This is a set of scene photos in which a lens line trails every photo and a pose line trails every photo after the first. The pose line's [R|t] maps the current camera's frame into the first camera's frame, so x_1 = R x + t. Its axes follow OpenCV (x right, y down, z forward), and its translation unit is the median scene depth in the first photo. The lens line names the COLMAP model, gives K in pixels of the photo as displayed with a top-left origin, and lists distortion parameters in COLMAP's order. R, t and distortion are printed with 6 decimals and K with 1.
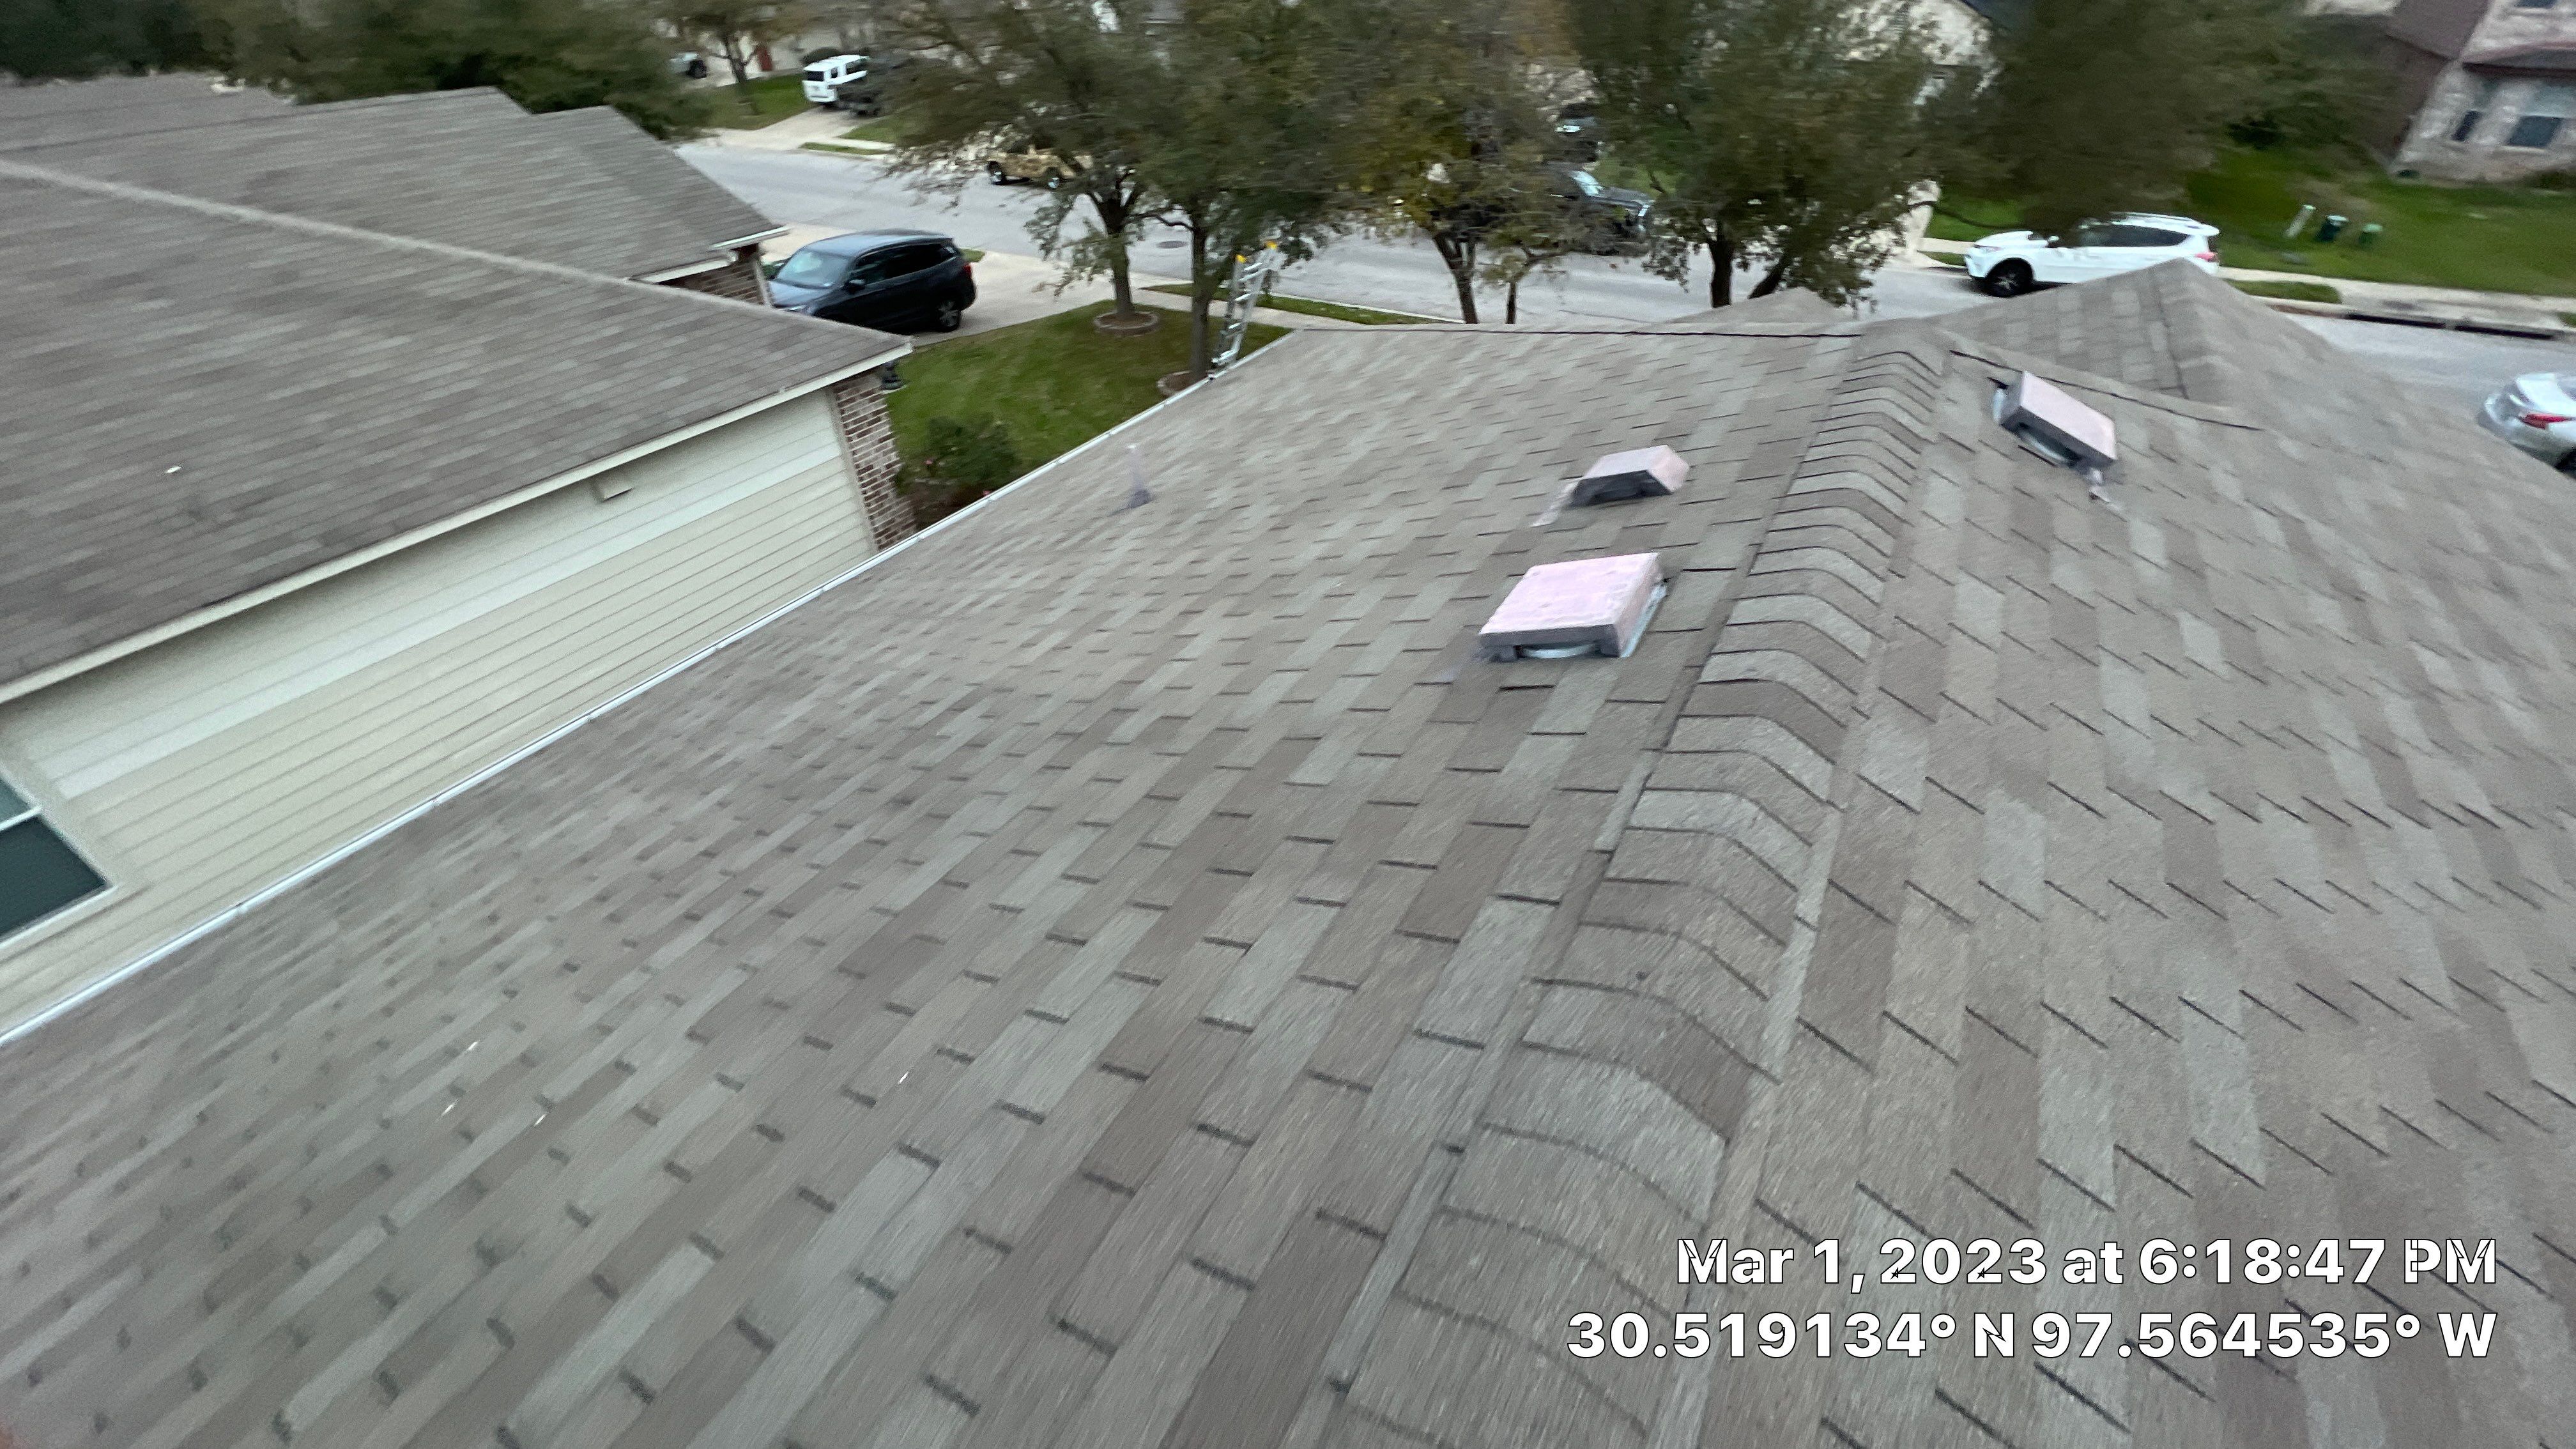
lens RADIAL K [[1063.8, 0, 1282.9], [0, 1063.8, 707.1], [0, 0, 1]] dist [-0.001962, 0.000639]
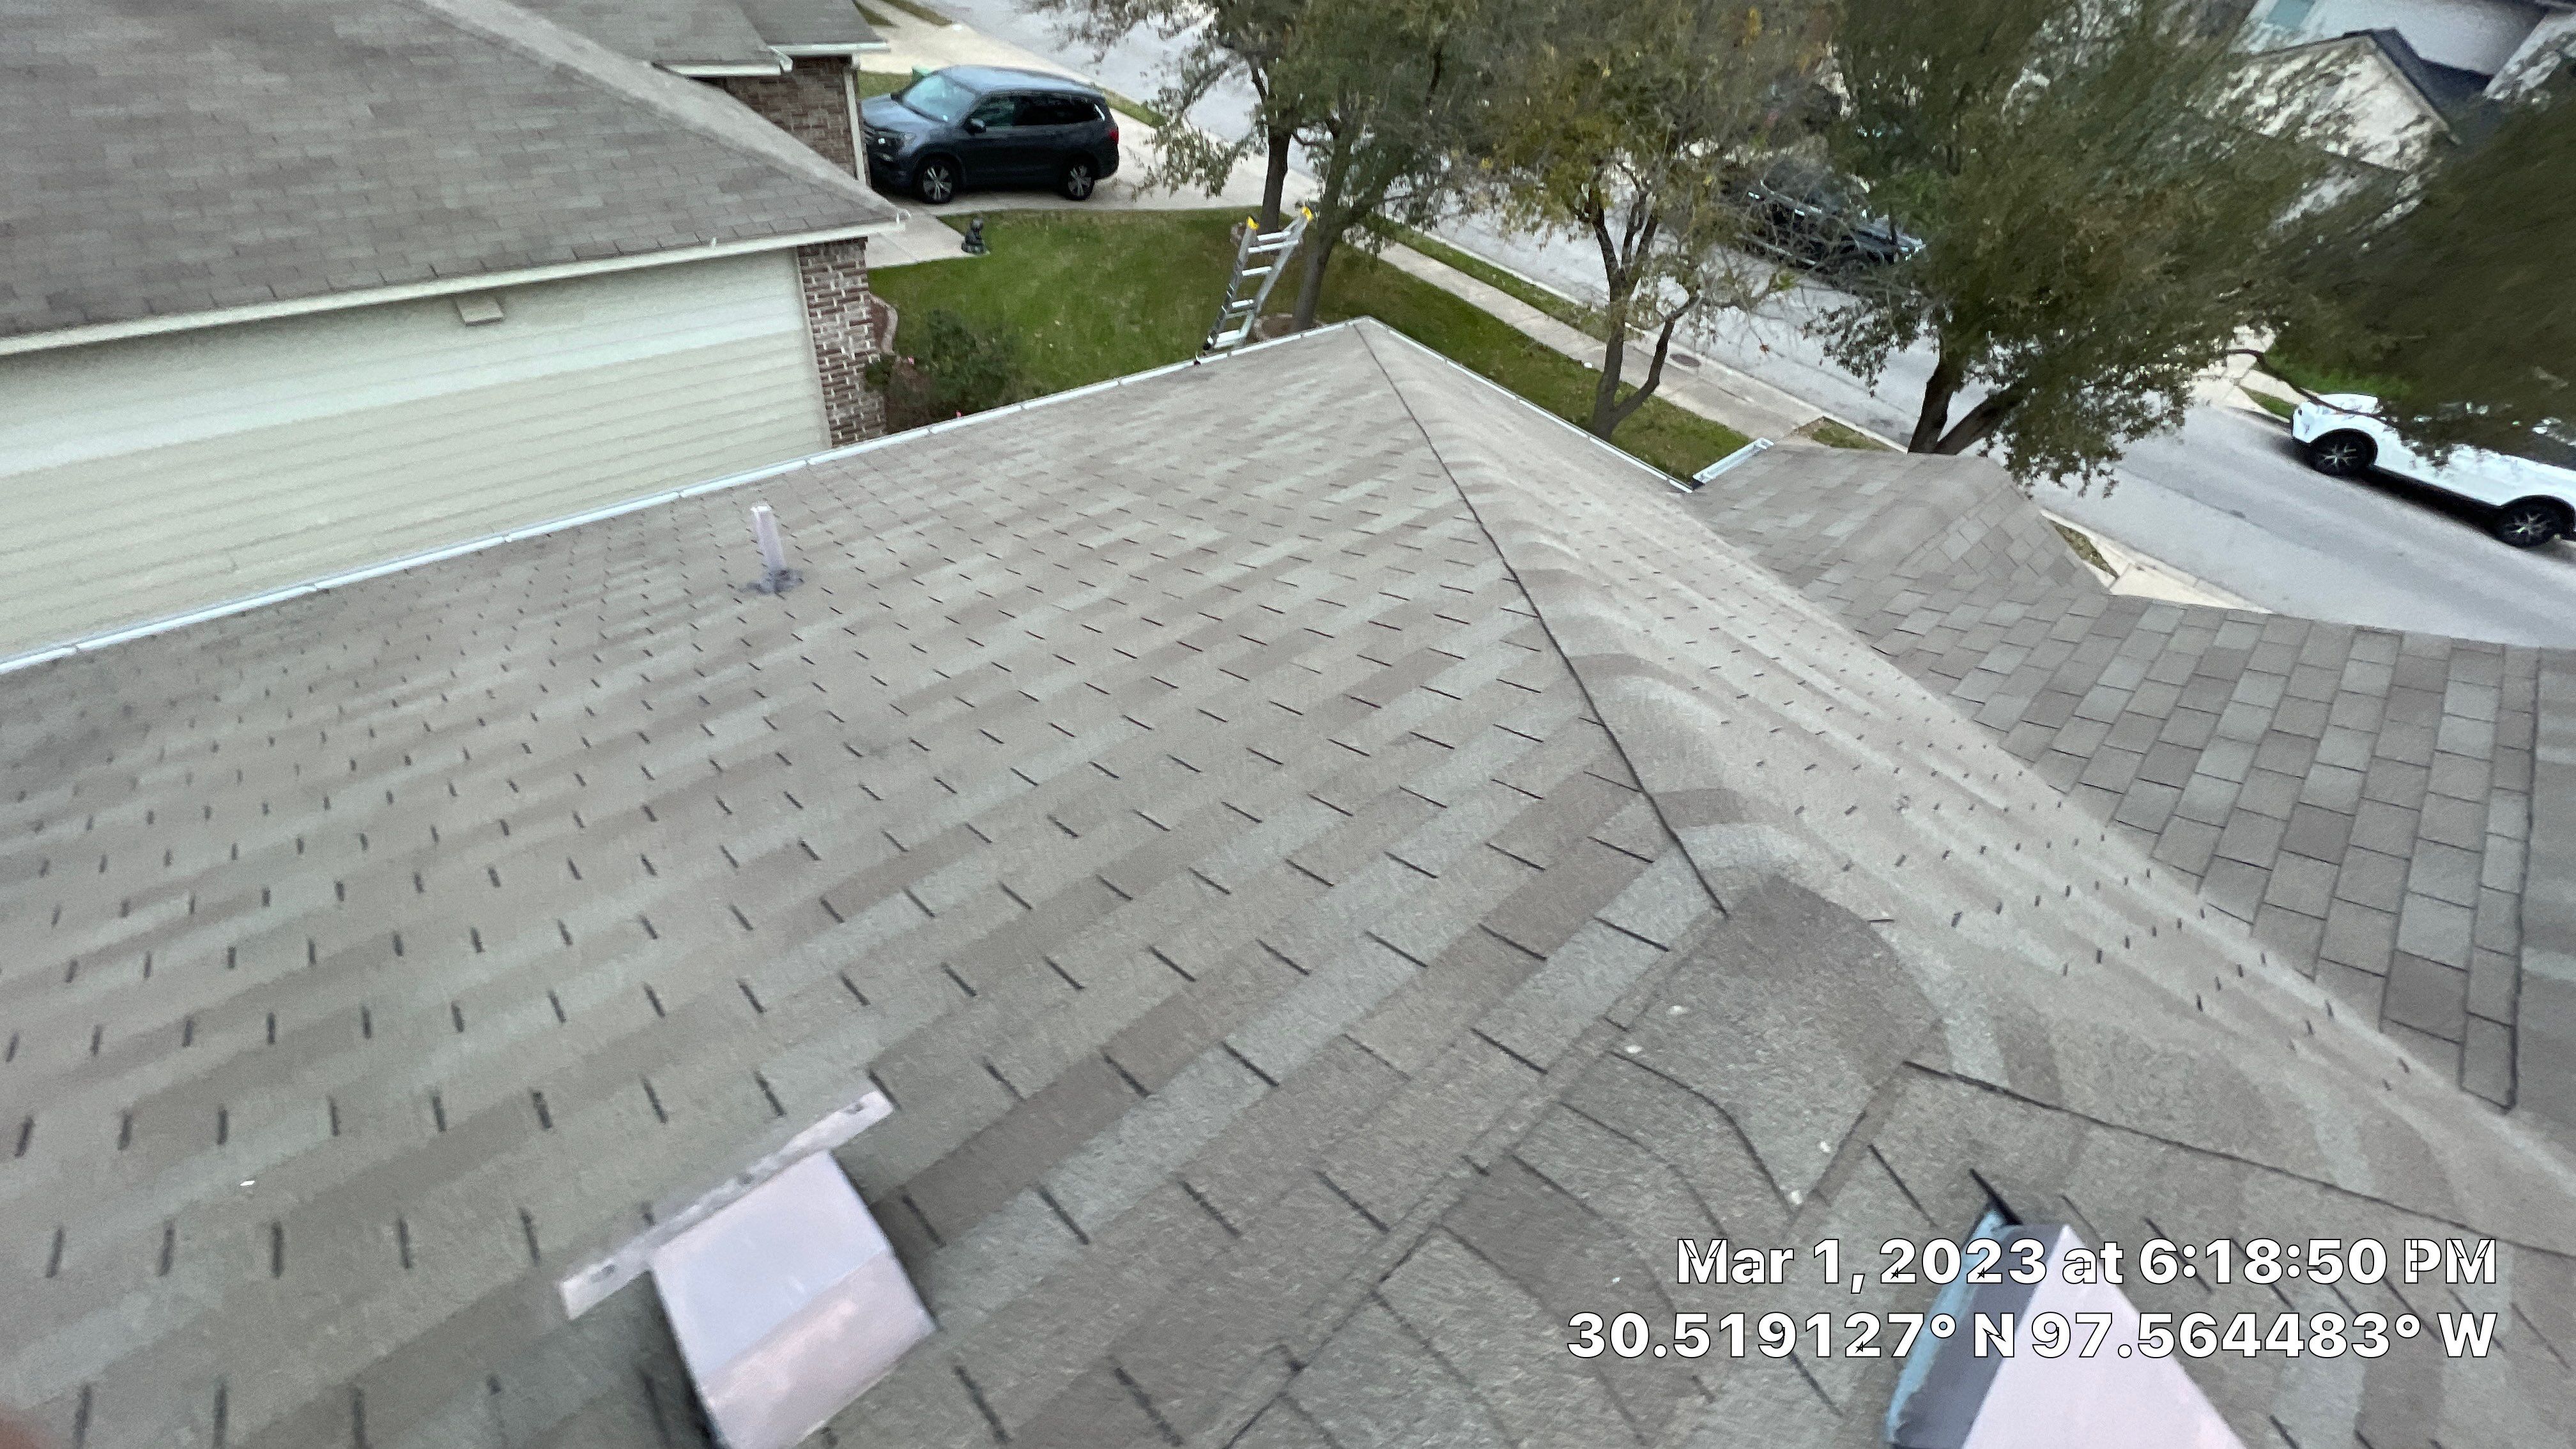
lens RADIAL K [[1063.8, 0, 1282.9], [0, 1063.8, 707.1], [0, 0, 1]] dist [-0.001962, 0.000639]
pose [[0.950518, 0.292070, -0.105880, 0.127398], [-0.282975, 0.954614, 0.092941, -0.132538], [0.128219, -0.058380, 0.990026, 0.181475]]
